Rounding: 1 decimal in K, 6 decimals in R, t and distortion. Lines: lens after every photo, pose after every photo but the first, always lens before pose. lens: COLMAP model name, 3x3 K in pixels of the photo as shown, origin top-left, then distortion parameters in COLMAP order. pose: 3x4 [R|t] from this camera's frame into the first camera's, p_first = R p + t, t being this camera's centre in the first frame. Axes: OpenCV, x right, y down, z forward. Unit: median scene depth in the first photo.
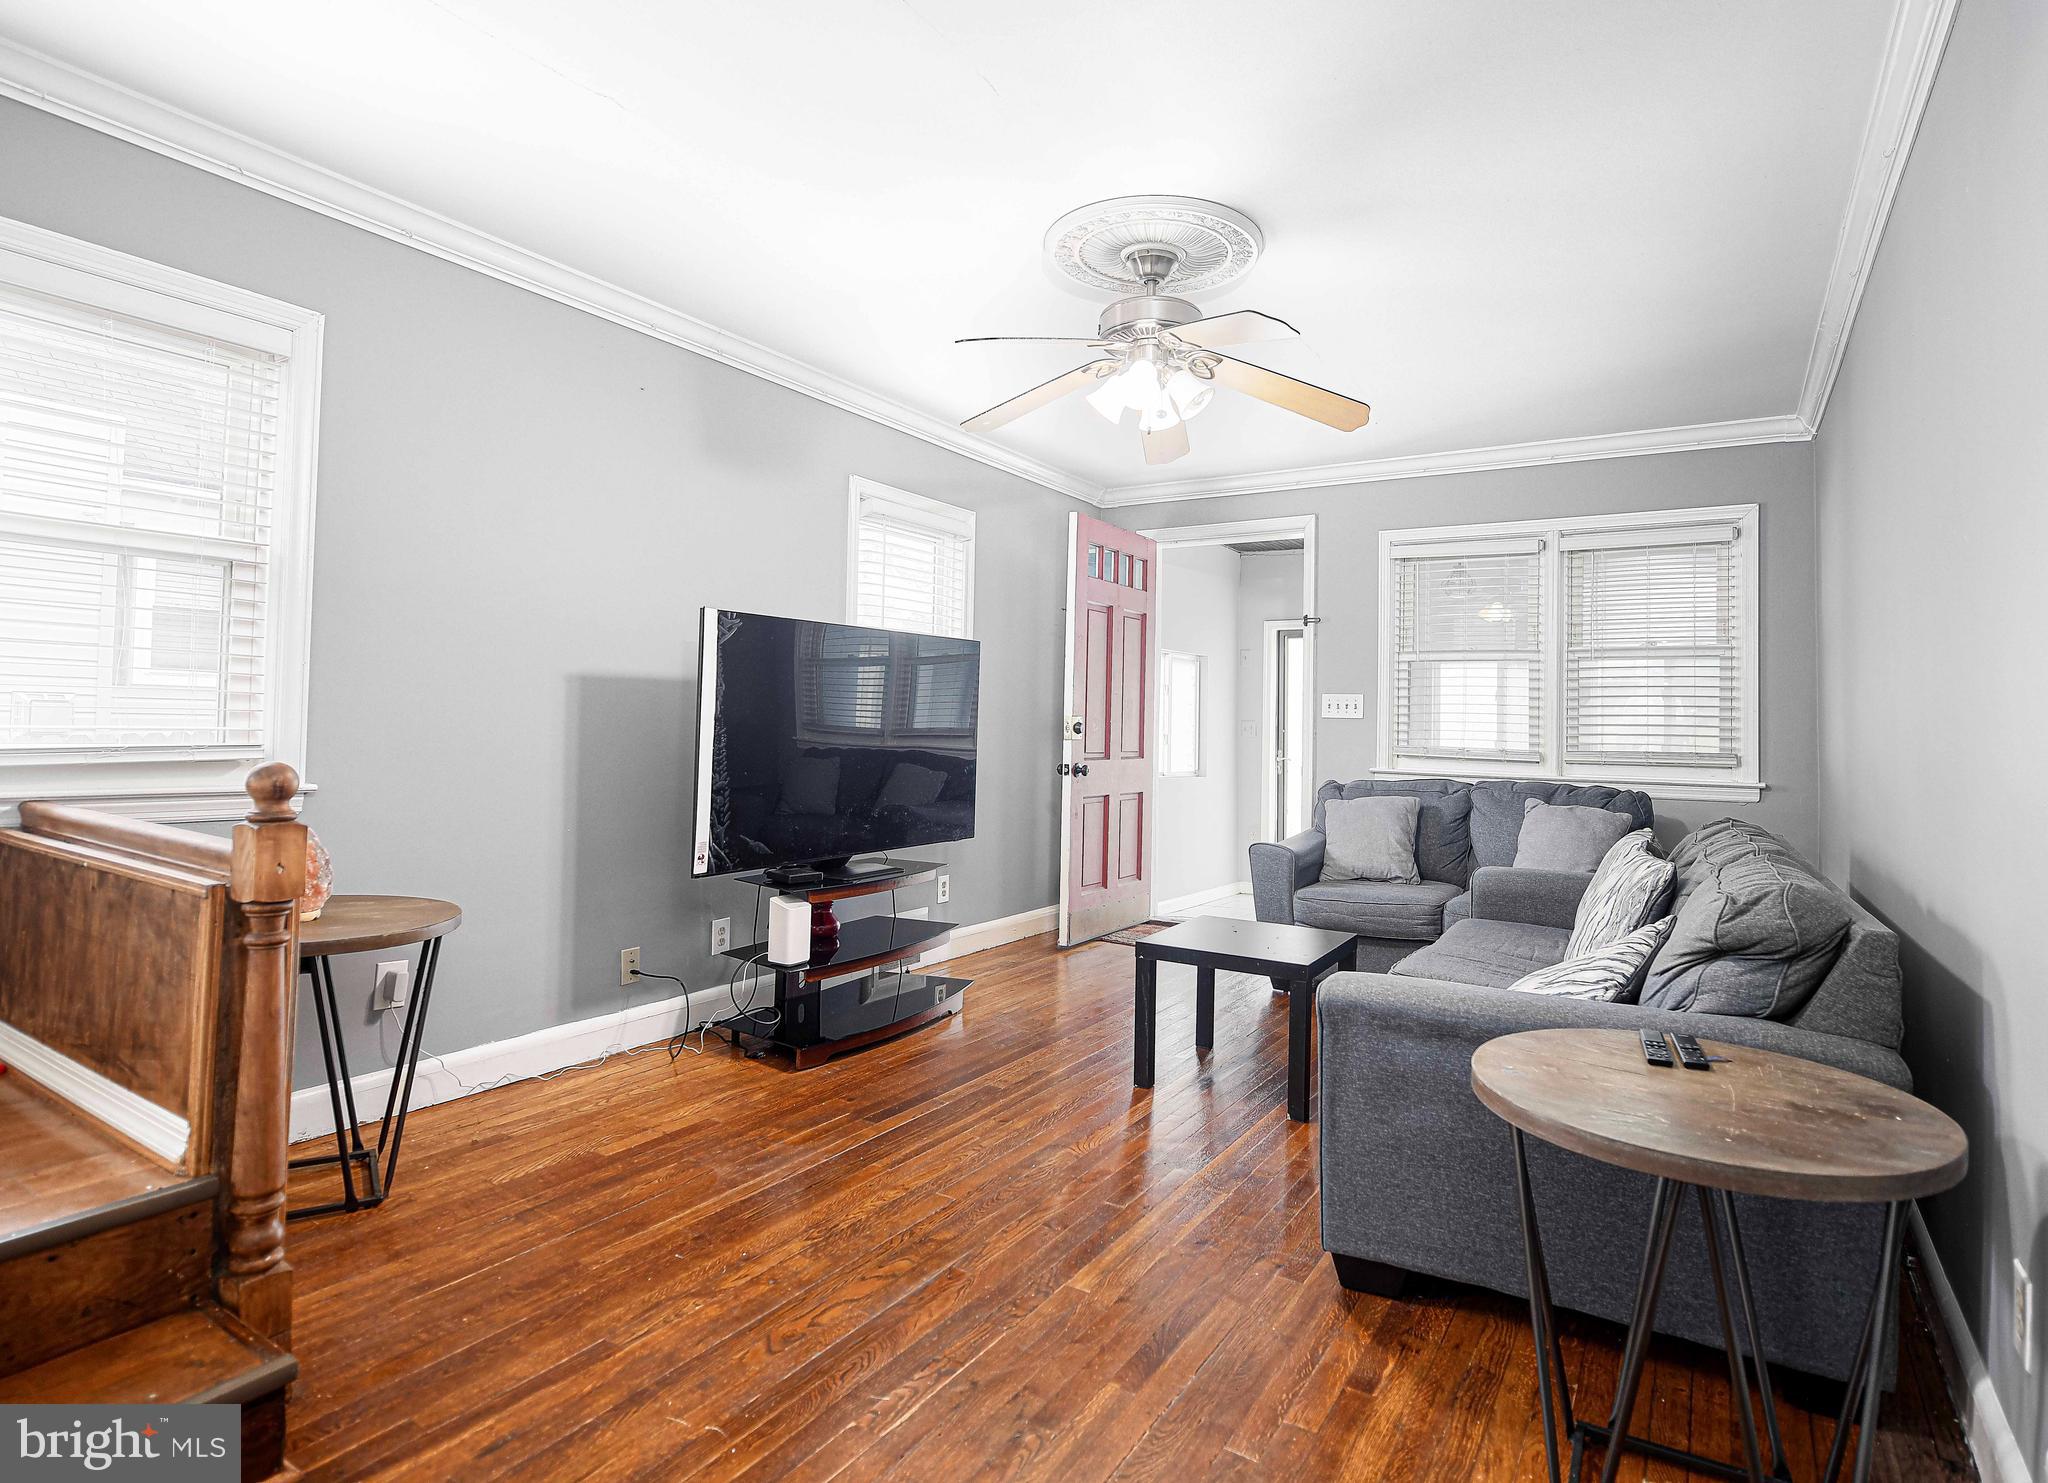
lens RADIAL K [[1082.8, 0, 1023.2], [0, 1082.8, 732.7], [0, 0, 1]] dist [-0.002996, -0.000593]
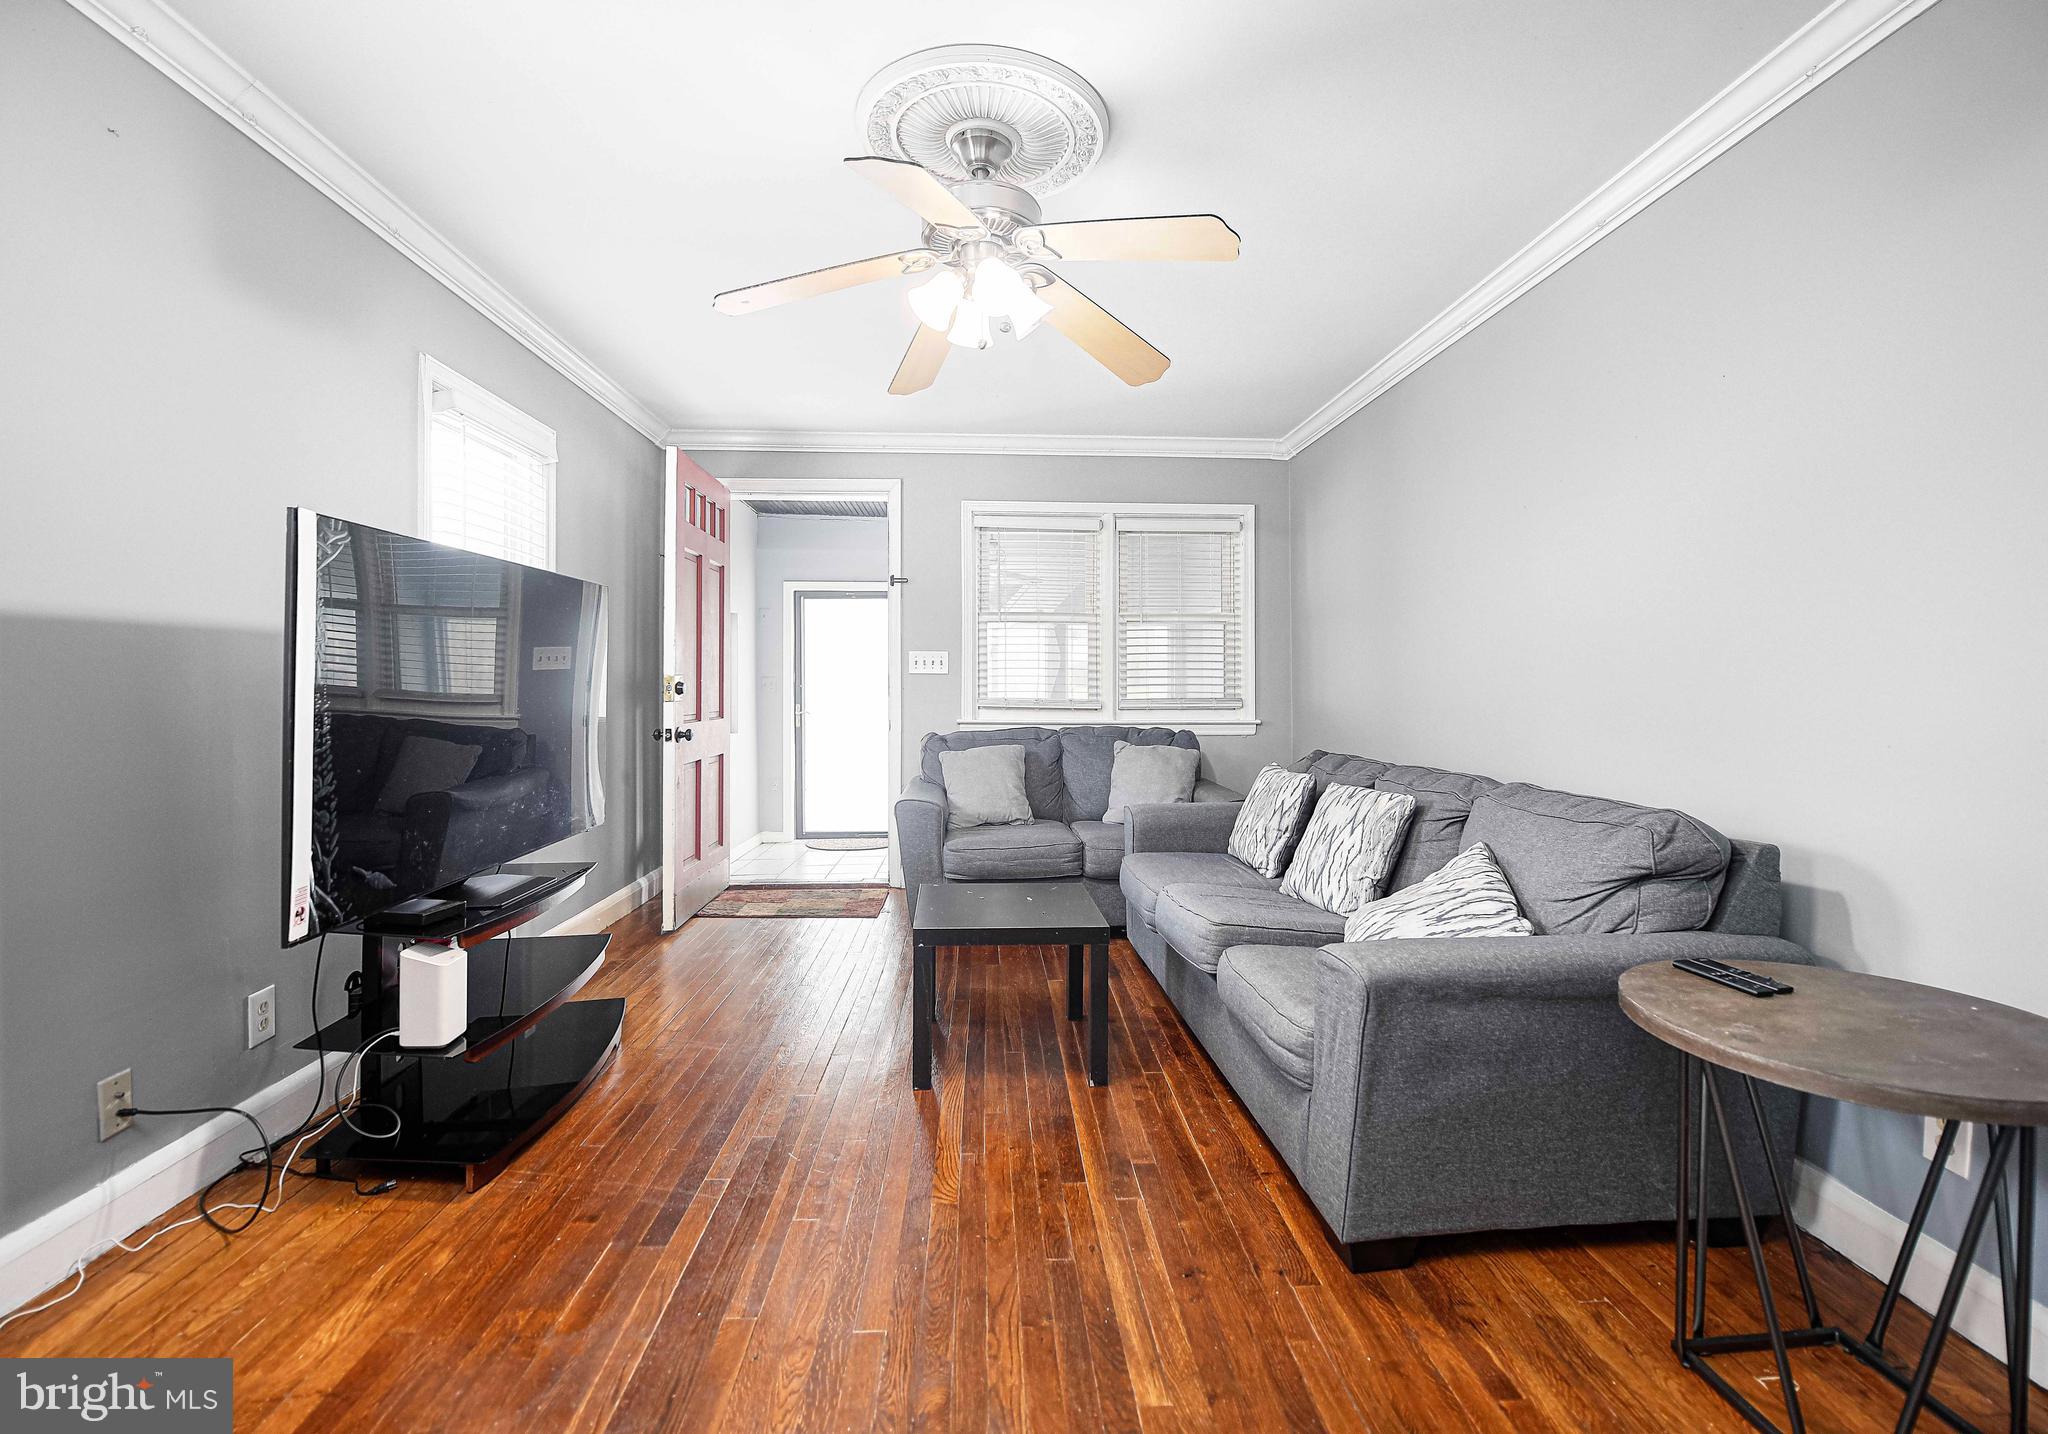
lens RADIAL K [[924.1, 0, 1020.5], [0, 924.1, 705.9], [0, 0, 1]] dist [-0.015374, -0.002338]
pose [[0.818057, -0.032262, 0.574231, -0.199277], [0.019427, 0.999406, 0.028474, -0.007840], [-0.574808, -0.012137, 0.818198, 0.261476]]
